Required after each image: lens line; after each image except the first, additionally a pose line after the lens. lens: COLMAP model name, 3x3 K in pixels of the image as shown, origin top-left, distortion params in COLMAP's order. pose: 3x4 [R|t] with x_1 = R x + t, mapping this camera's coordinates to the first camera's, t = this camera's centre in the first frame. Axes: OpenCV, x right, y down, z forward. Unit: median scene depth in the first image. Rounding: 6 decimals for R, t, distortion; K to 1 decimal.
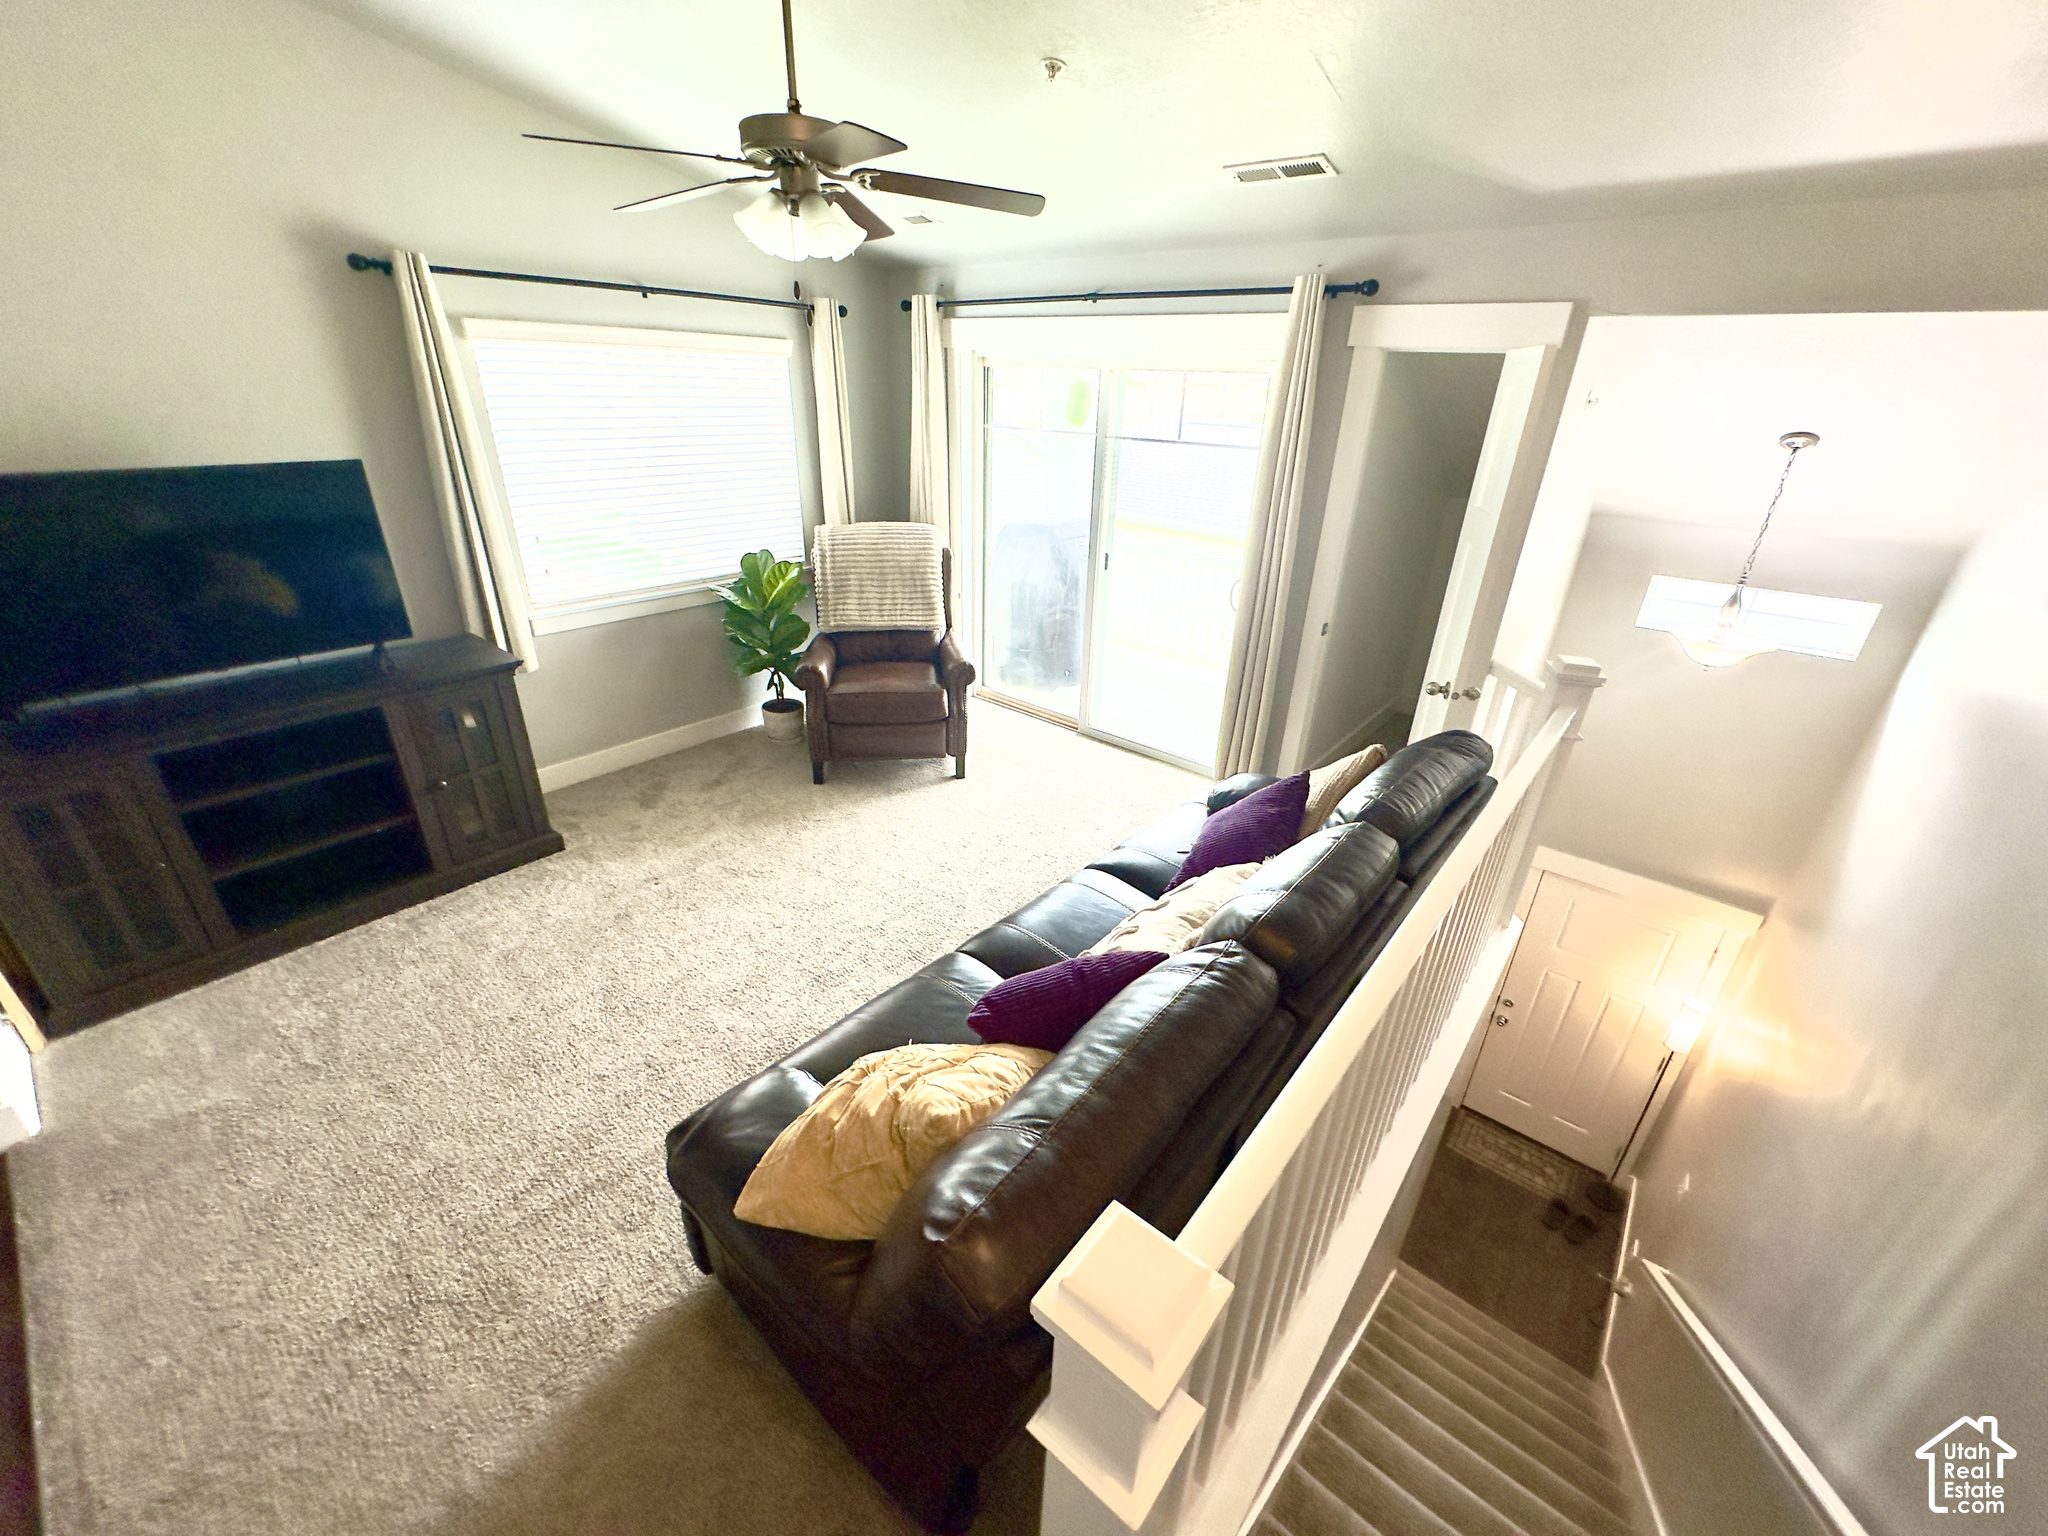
lens RADIAL K [[821.6, 0, 1026.6], [0, 821.6, 765.3], [0, 0, 1]] dist [-0.002954, 0.000531]
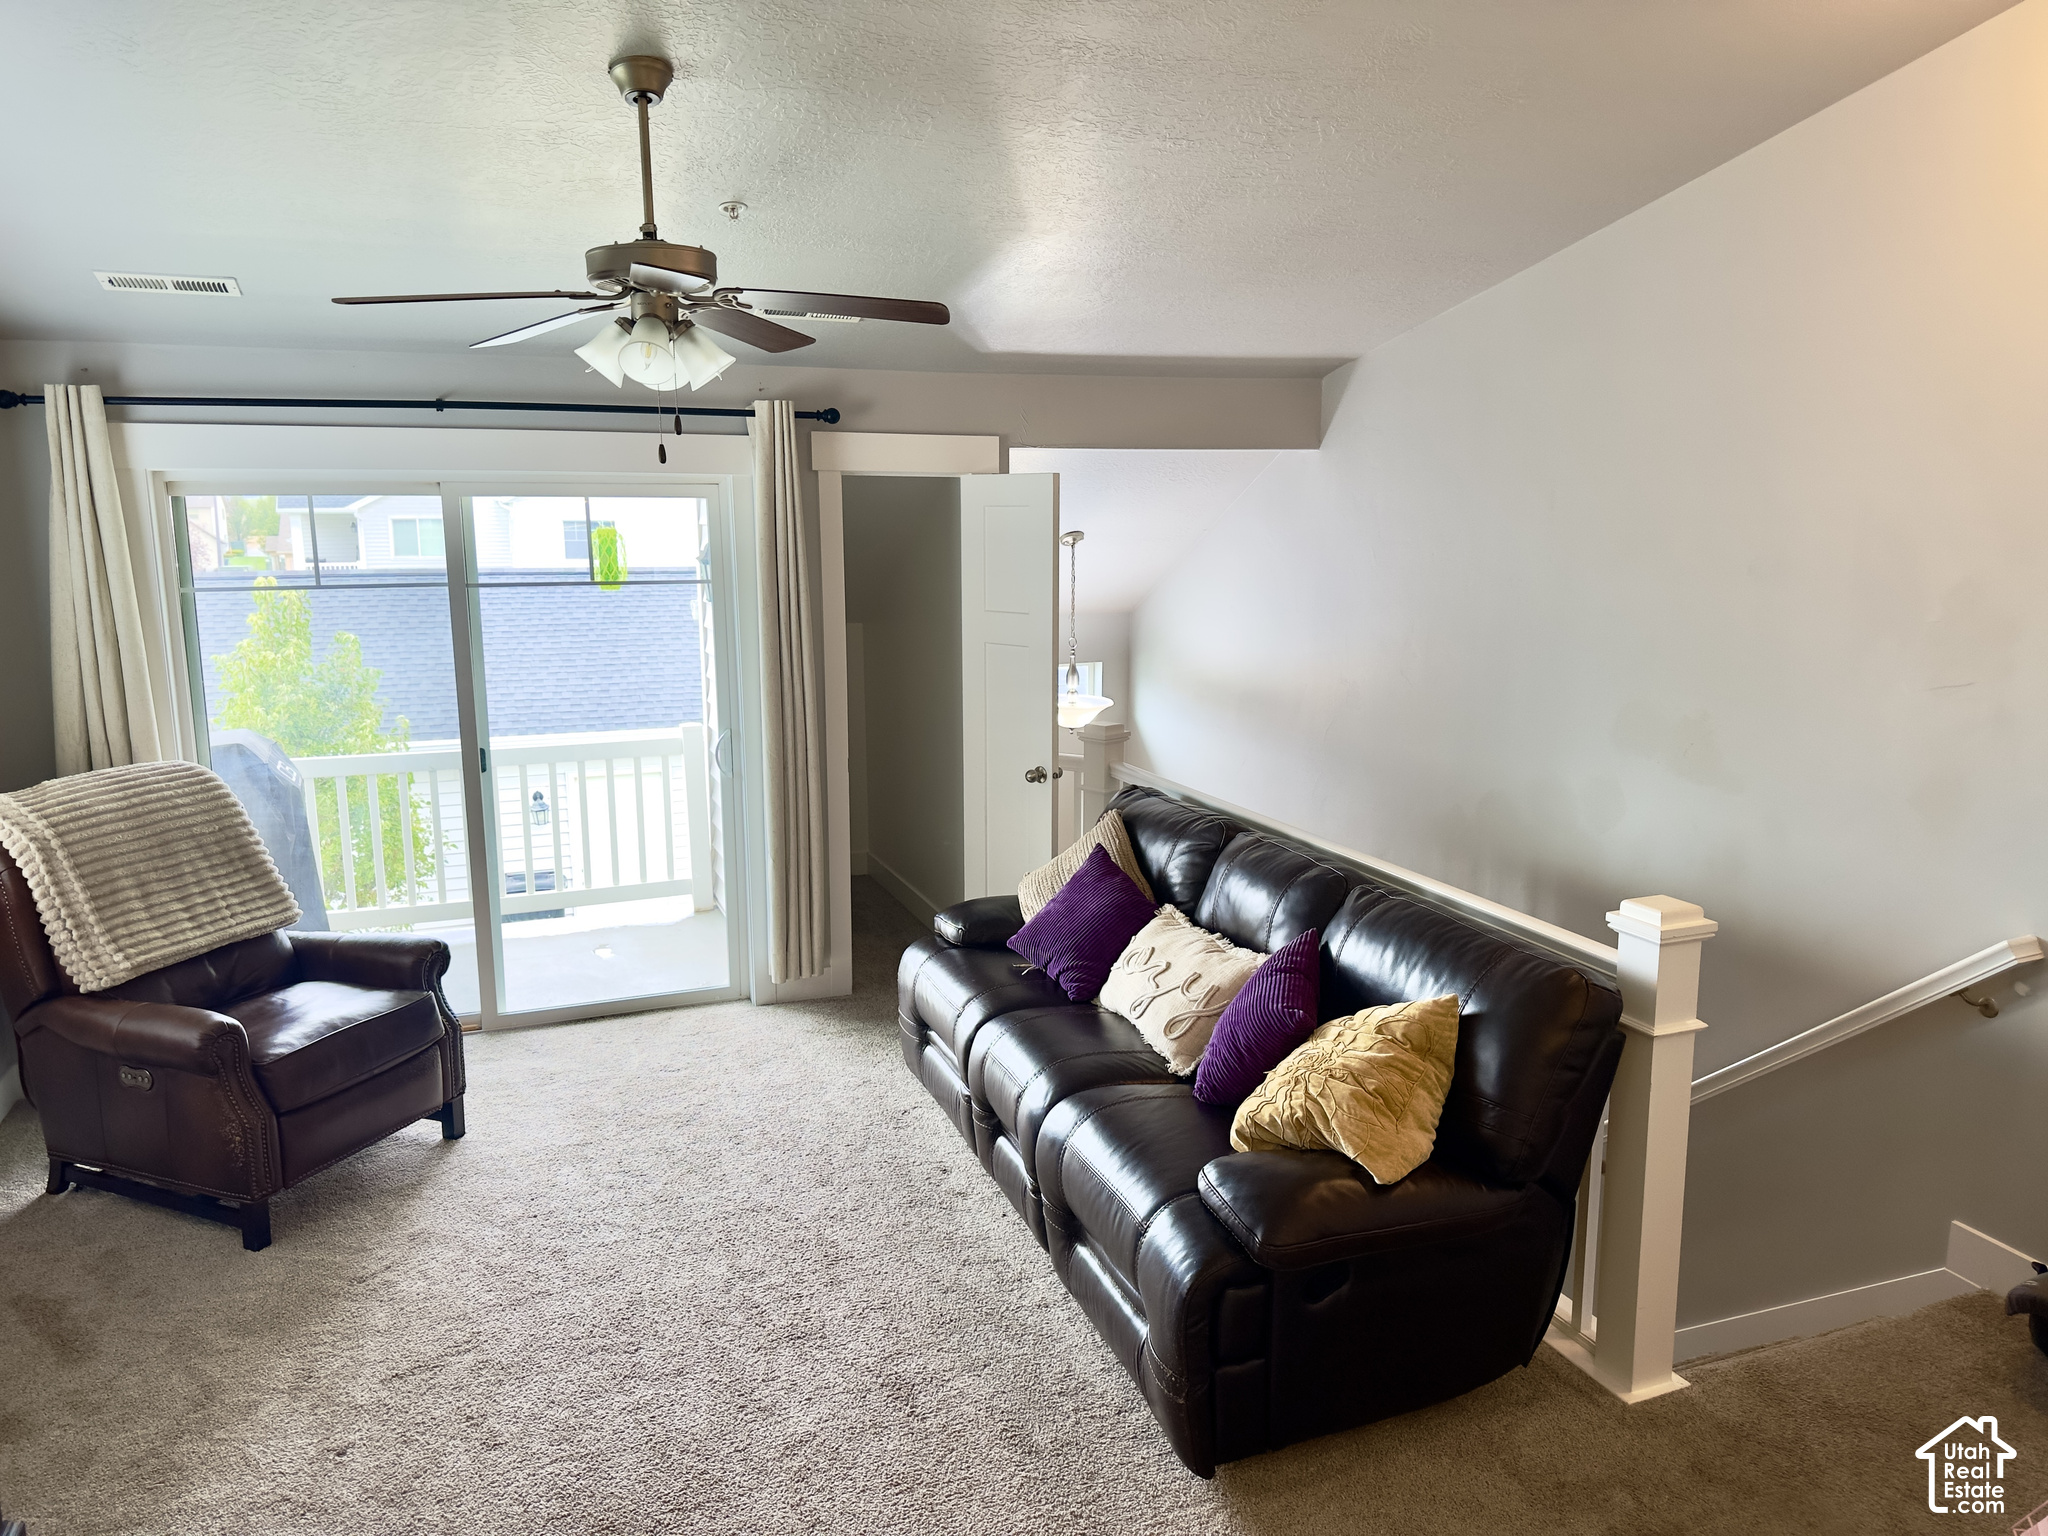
lens RADIAL K [[1443.8, 0, 1037.8], [0, 1443.8, 757.7], [0, 0, 1]] dist [0.038592, -0.061349]
pose [[0.488800, -0.174973, 0.854669, -0.794156], [0.387091, 0.921460, -0.032737, -0.045615], [-0.781815, 0.346836, 0.518140, 0.047298]]
